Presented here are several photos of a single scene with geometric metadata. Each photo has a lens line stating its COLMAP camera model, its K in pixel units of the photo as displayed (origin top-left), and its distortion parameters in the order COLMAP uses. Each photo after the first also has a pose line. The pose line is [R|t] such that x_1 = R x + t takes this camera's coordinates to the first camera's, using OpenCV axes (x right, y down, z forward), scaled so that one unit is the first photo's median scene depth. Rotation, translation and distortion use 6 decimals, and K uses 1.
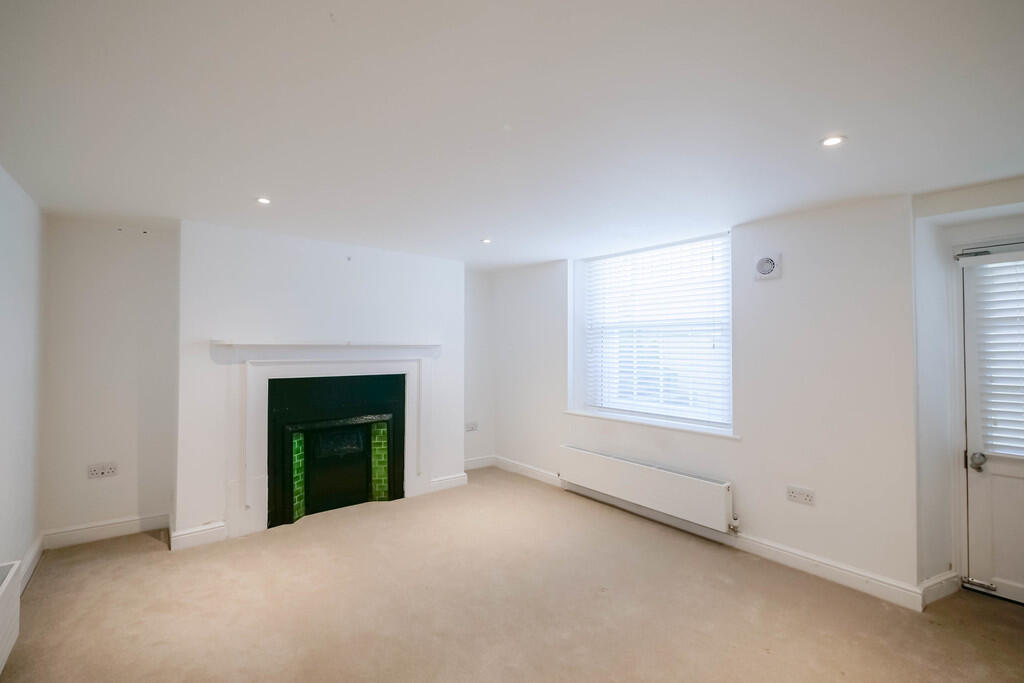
lens RADIAL K [[437.4, 0, 512.0], [0, 437.4, 341.5], [0, 0, 1]] dist [-0.001602, 0.000050]
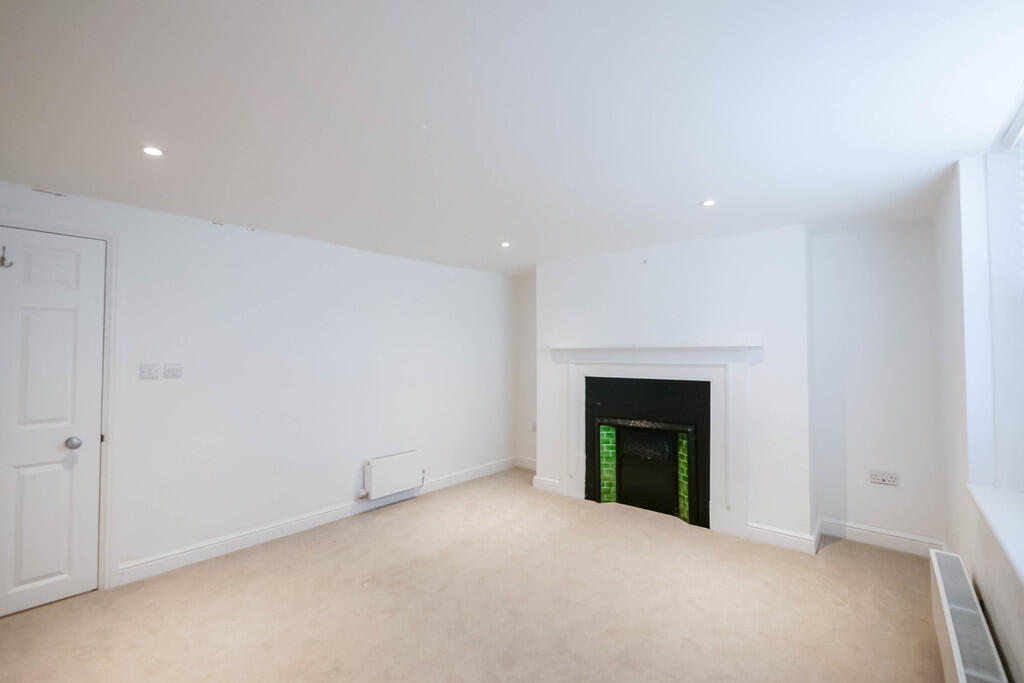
lens RADIAL K [[437.4, 0, 512.0], [0, 437.4, 341.5], [0, 0, 1]] dist [-0.001602, 0.000050]
pose [[0.216183, -0.026249, -0.976000, 0.557913], [0.017955, 0.999576, -0.022906, 0.011486], [0.976188, -0.012572, 0.216563, 0.506267]]
